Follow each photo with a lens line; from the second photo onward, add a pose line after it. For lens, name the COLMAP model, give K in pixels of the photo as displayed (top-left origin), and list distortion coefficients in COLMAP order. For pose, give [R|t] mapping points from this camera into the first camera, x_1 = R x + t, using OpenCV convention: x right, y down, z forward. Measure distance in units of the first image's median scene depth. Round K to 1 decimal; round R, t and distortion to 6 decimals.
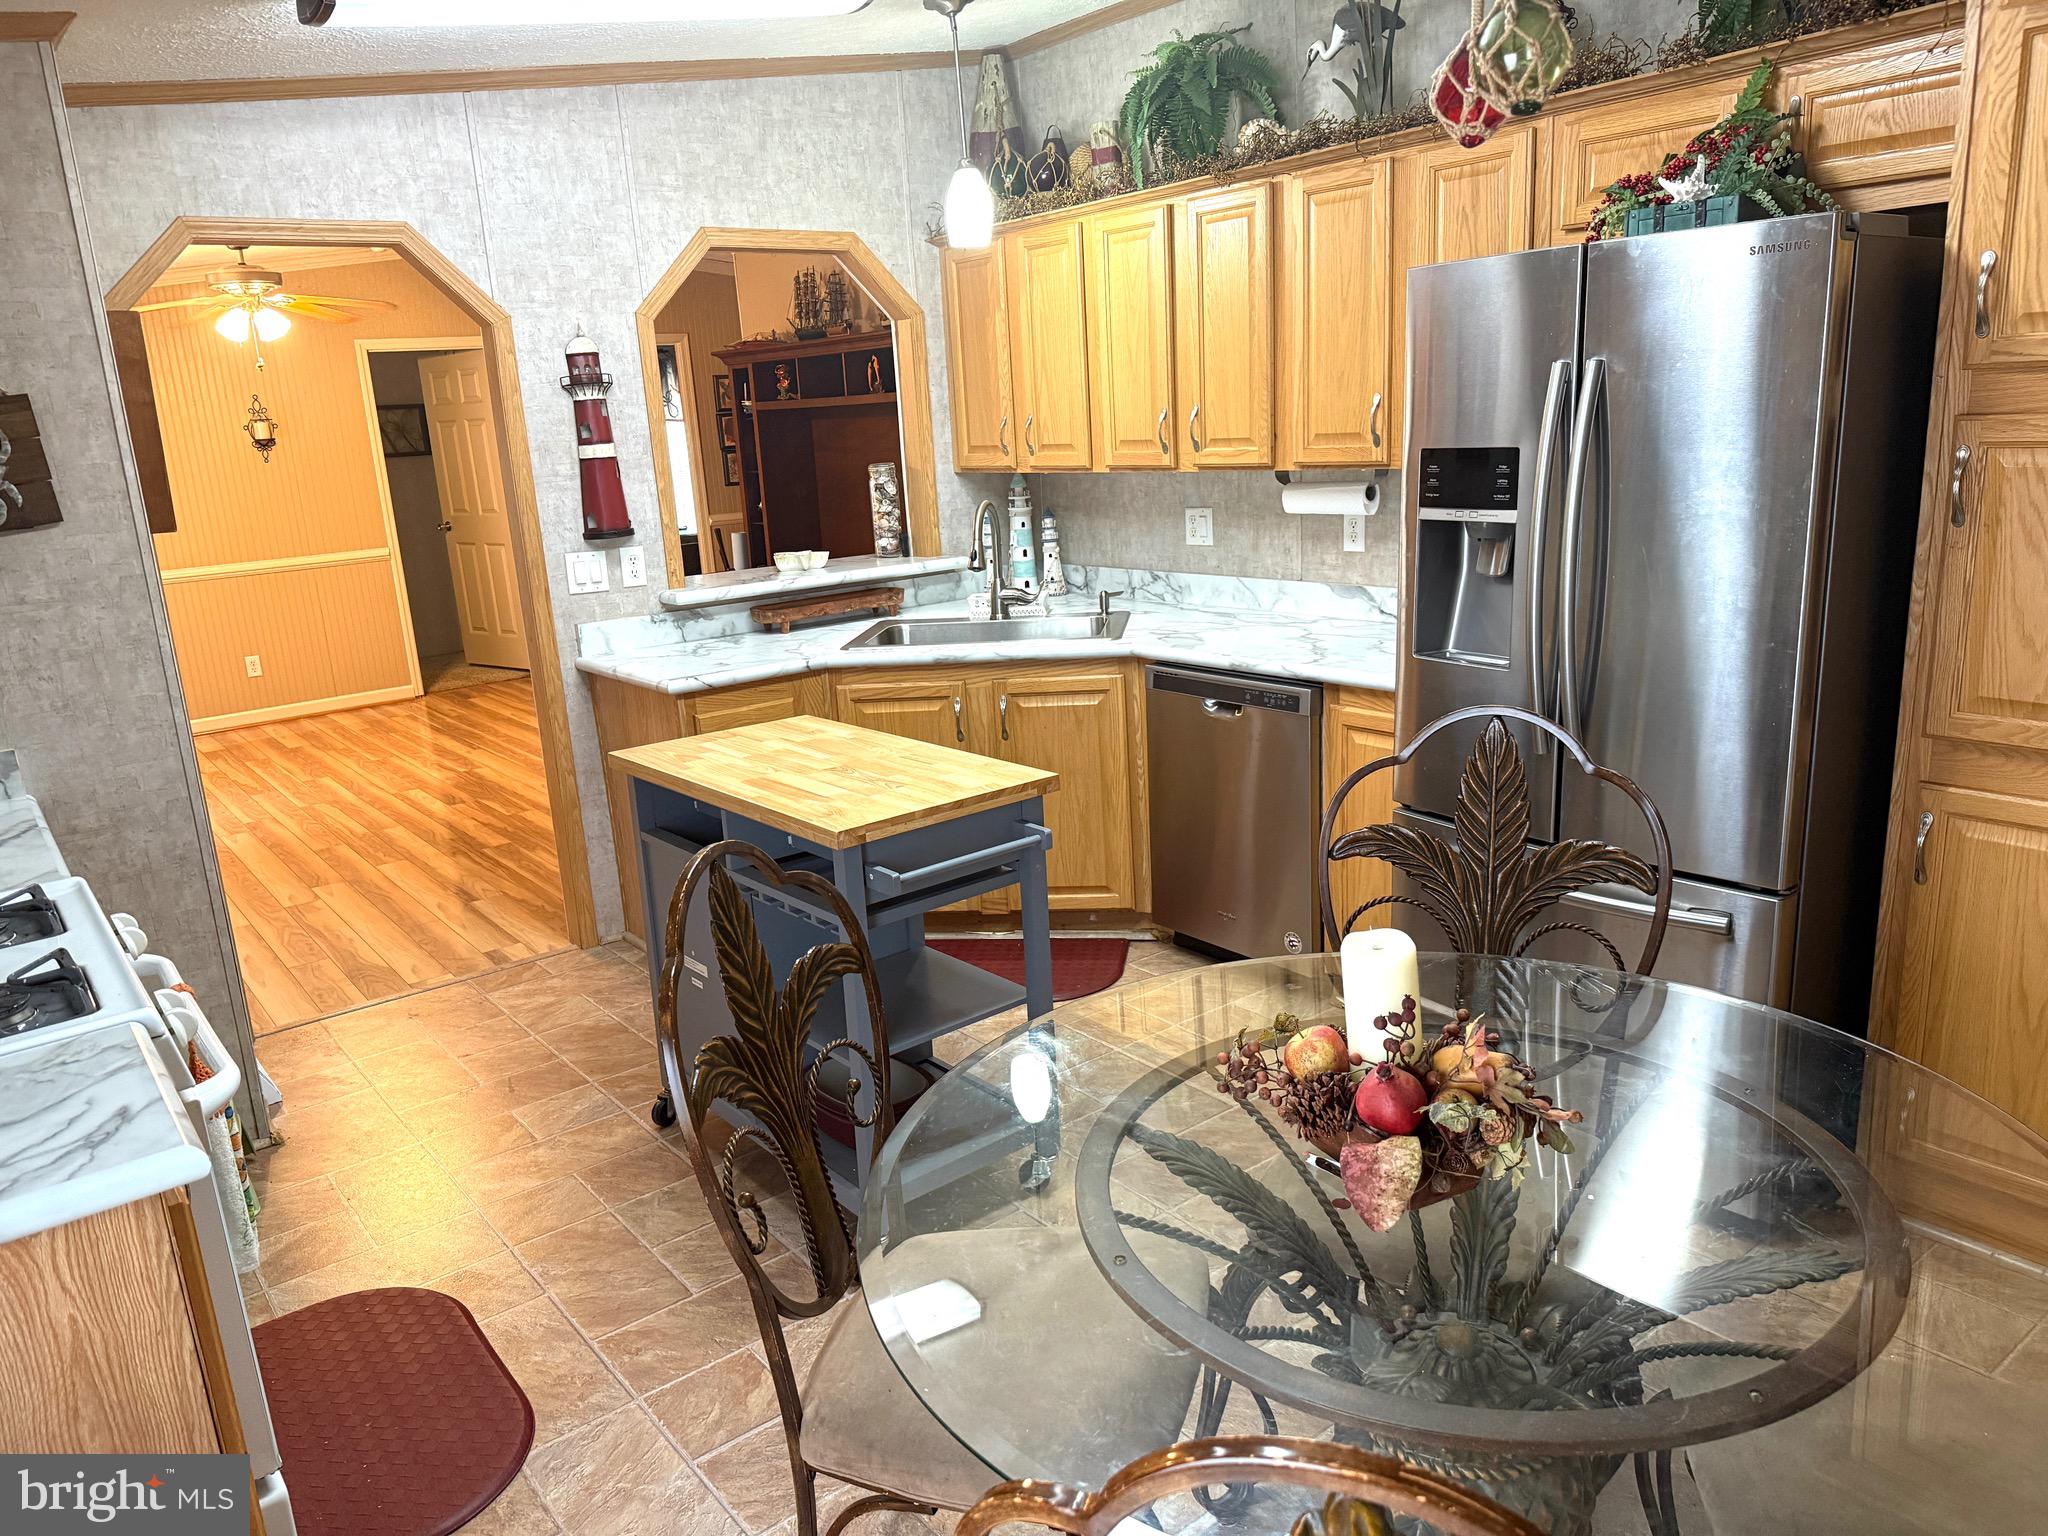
lens RADIAL K [[1422.7, 0, 1024.0], [0, 1422.7, 768.0], [0, 0, 1]] dist [-0.004004, -0.008015]
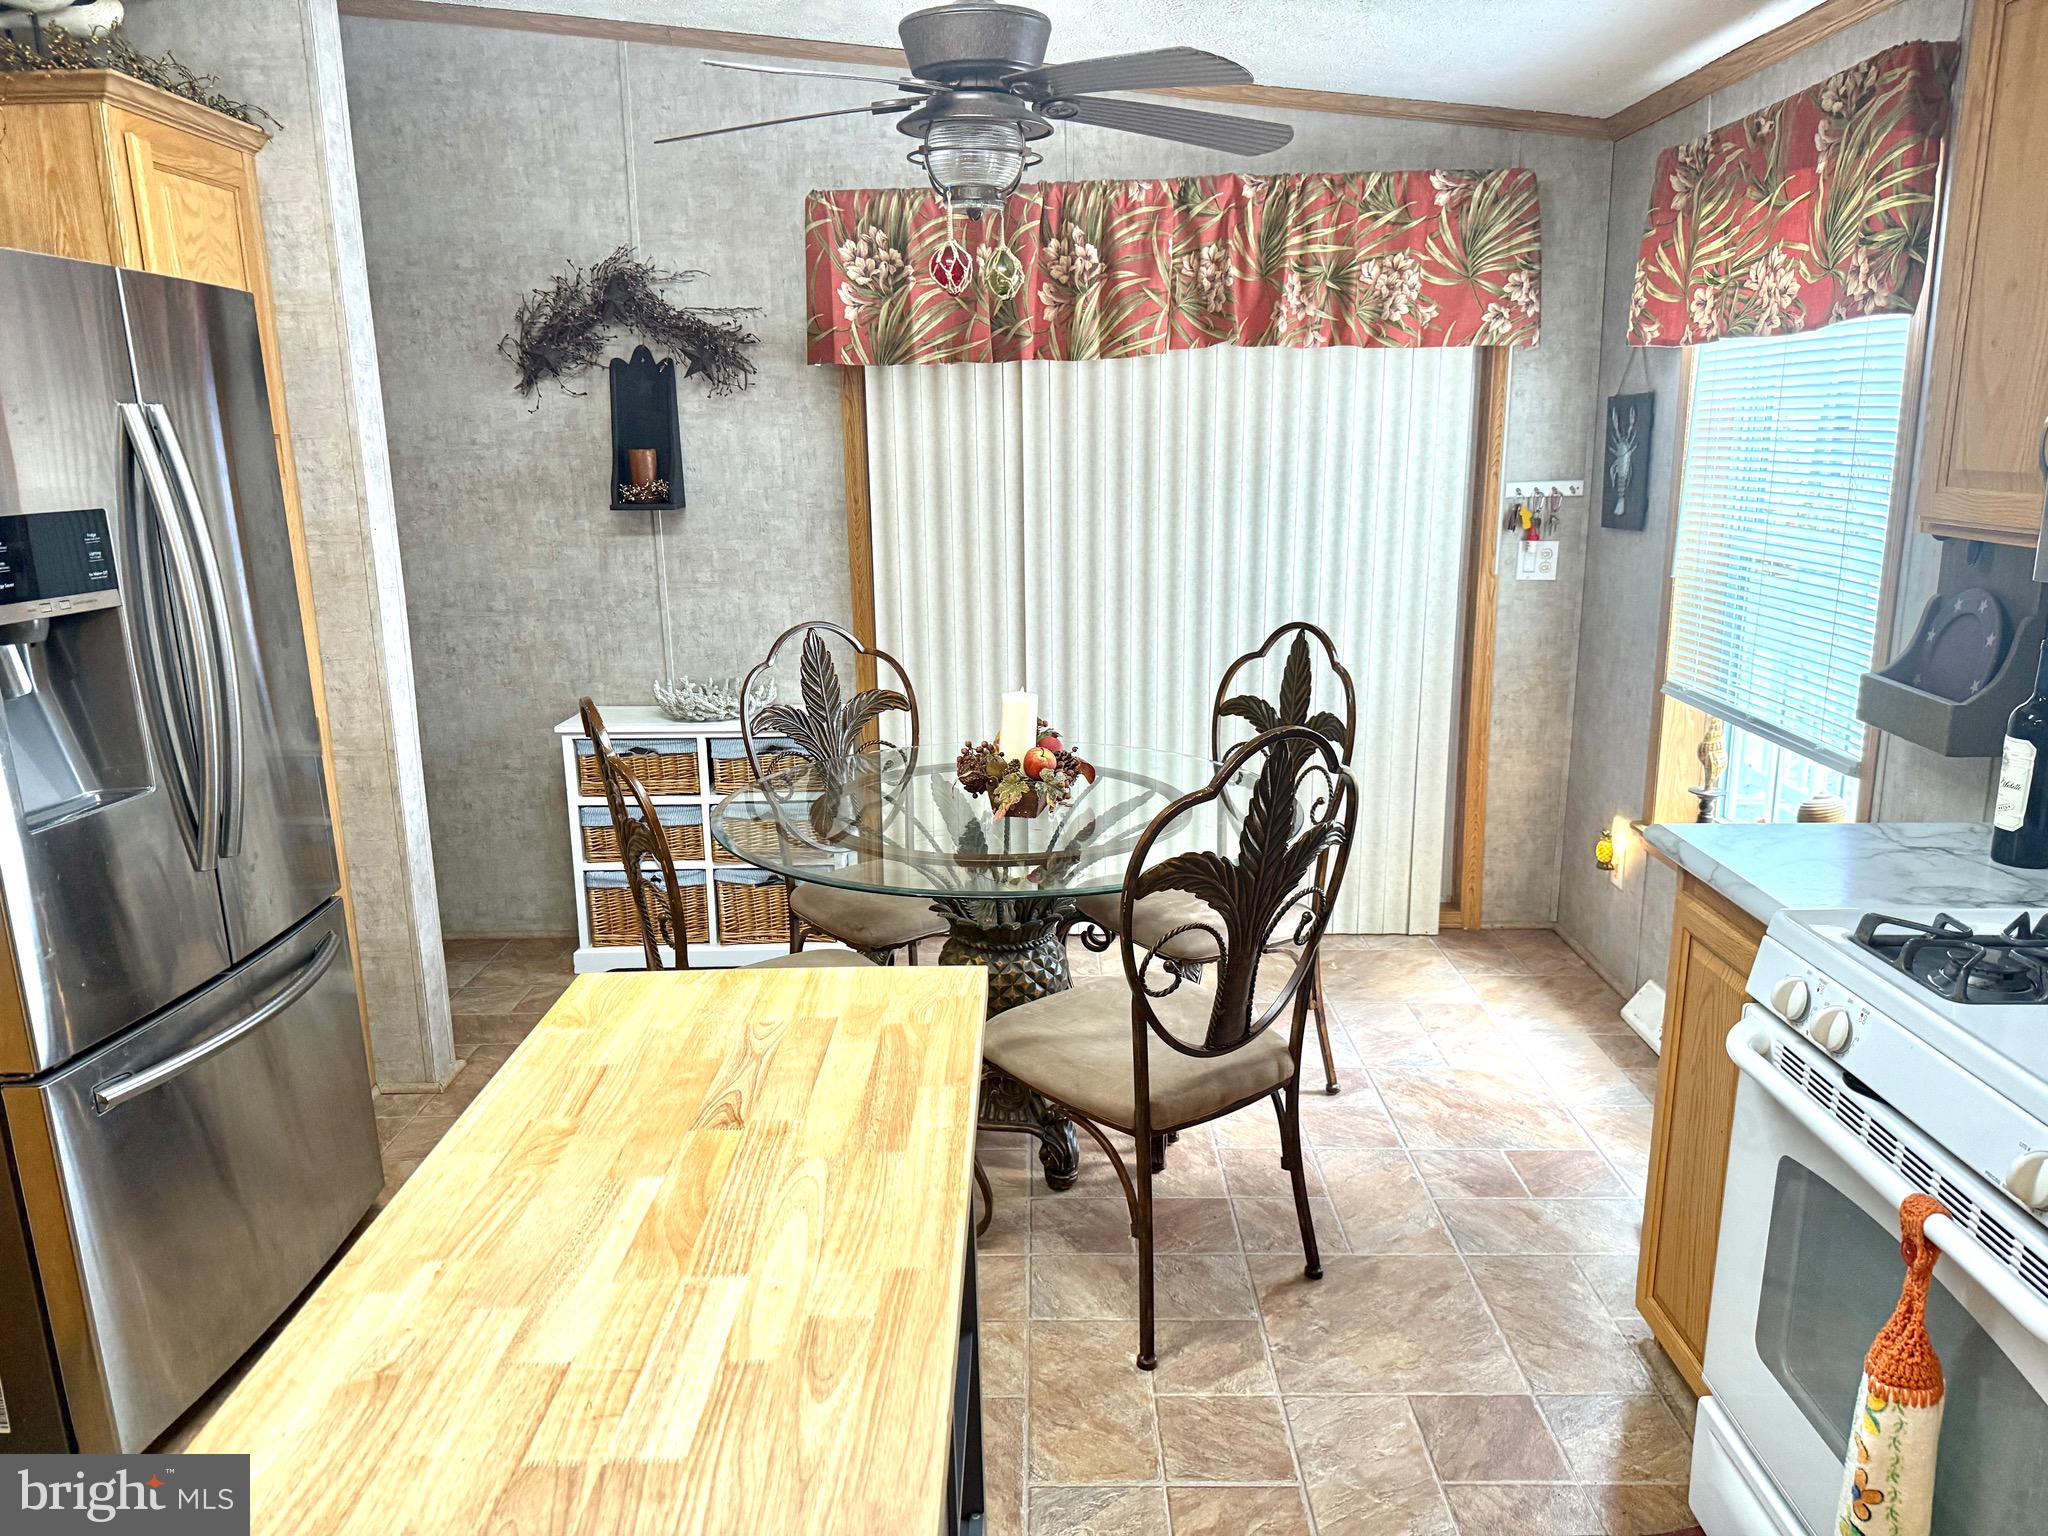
lens RADIAL K [[1422.7, 0, 1024.0], [0, 1422.7, 768.0], [0, 0, 1]] dist [-0.004004, -0.008015]
pose [[-0.773757, -0.082476, 0.628091, -0.467473], [0.200474, 0.908650, 0.366285, -0.245152], [-0.600925, 0.409332, -0.686540, 1.129046]]
